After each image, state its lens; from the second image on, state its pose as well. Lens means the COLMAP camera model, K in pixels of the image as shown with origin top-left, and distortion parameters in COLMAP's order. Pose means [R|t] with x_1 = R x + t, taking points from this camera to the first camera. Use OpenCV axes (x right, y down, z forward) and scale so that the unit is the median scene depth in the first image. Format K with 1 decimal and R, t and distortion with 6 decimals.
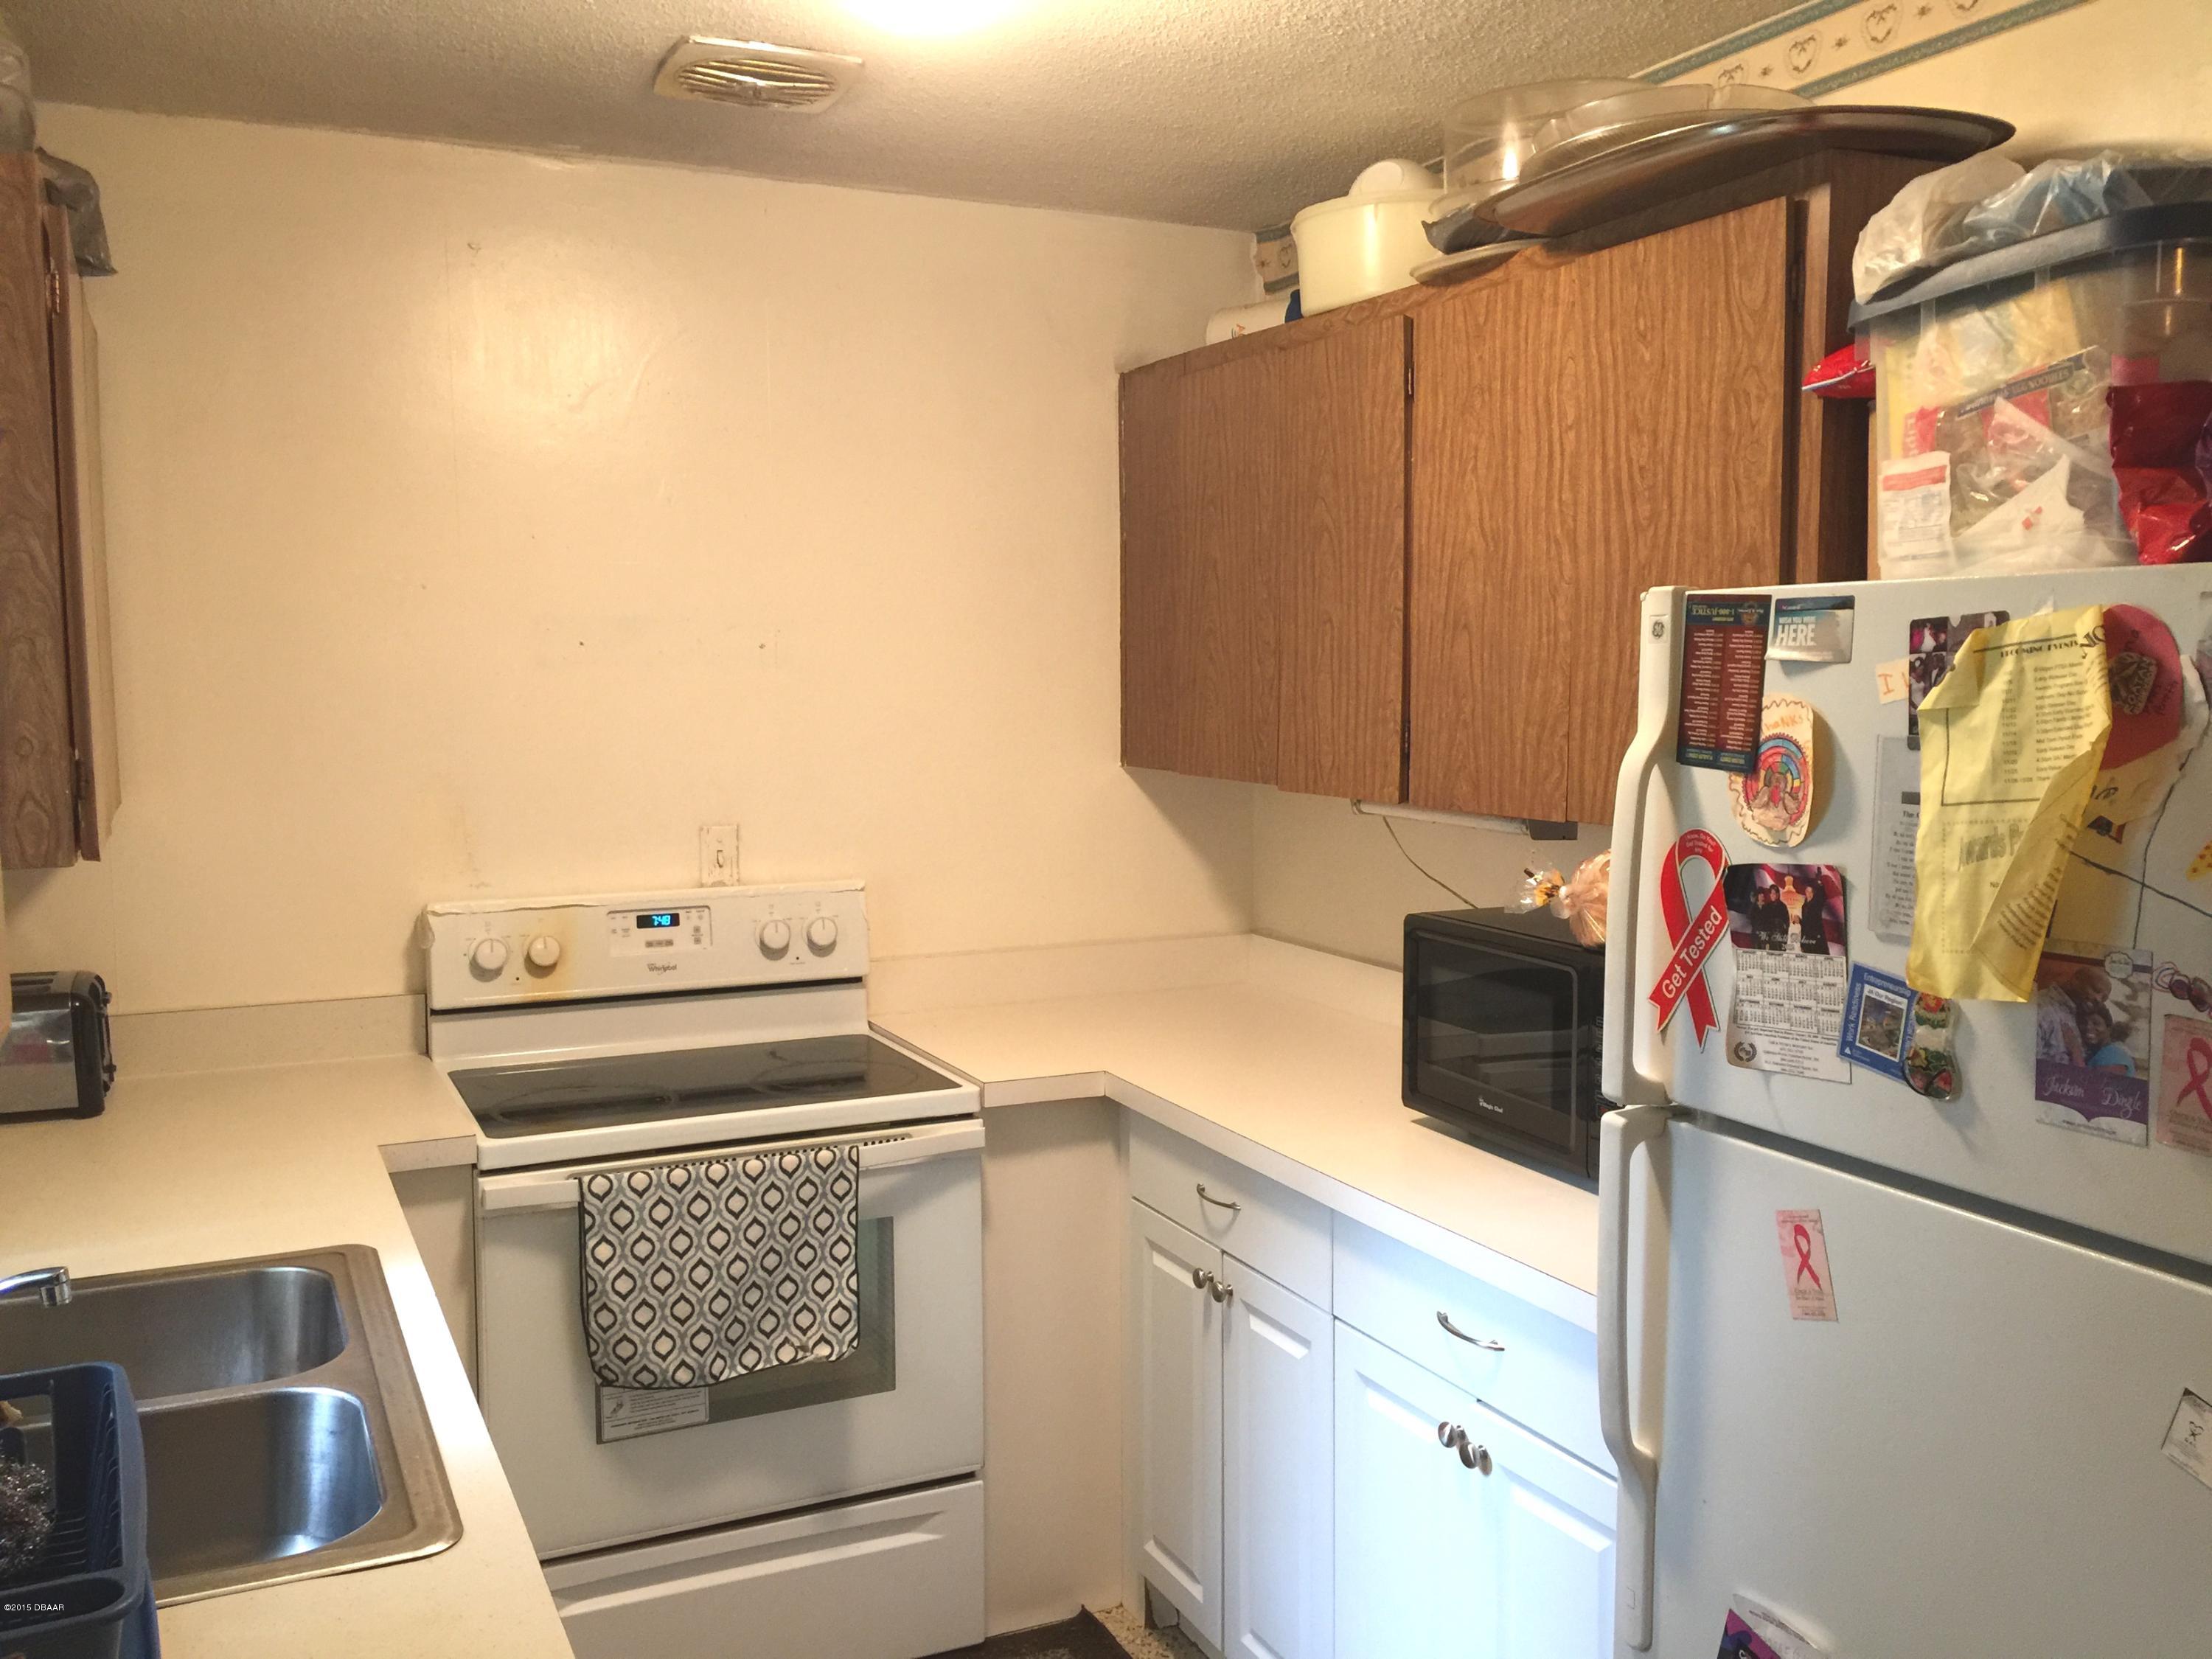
lens RADIAL K [[1887.5, 0, 1104.0], [0, 1887.5, 827.2], [0, 0, 1]] dist [0.062915, -0.084363]
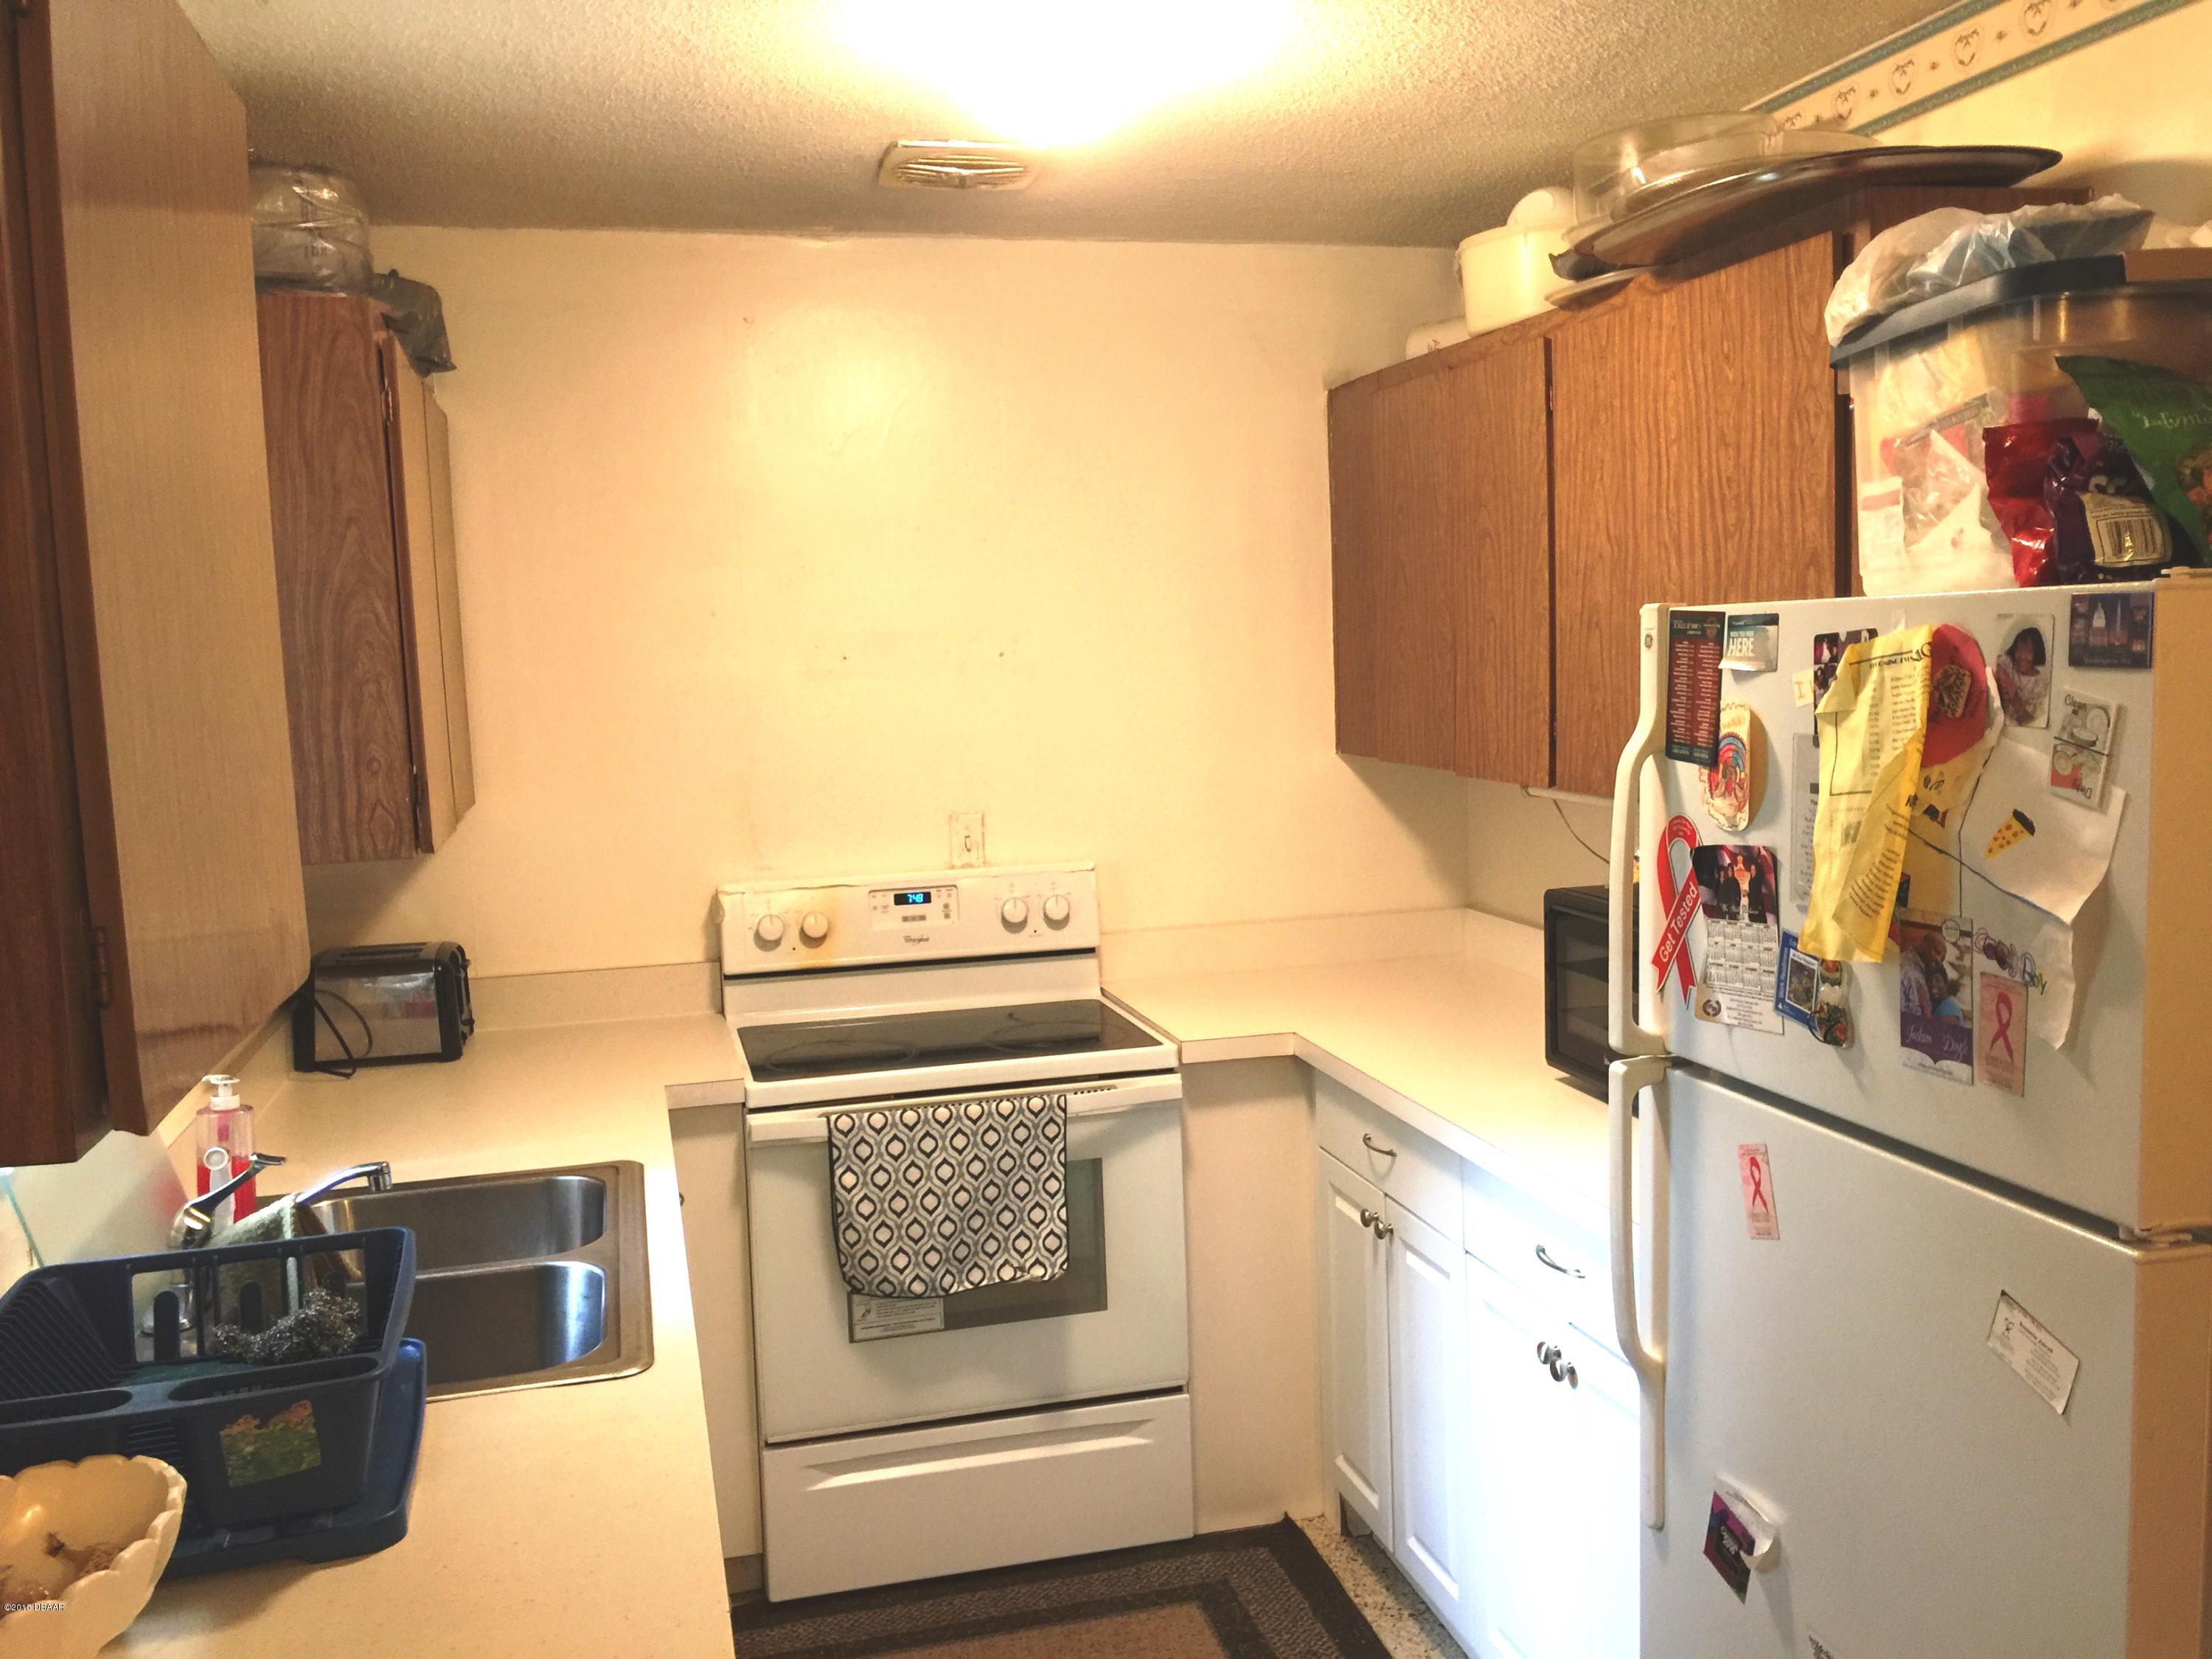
lens RADIAL K [[1887.5, 0, 1116.5], [0, 1887.5, 828.9], [0, 0, 1]] dist [0.062915, -0.084363]
pose [[0.982643, -0.011692, -0.185139, 0.126339], [0.014205, 0.999824, 0.012251, -0.006295], [0.184963, -0.014669, 0.982636, -0.127324]]
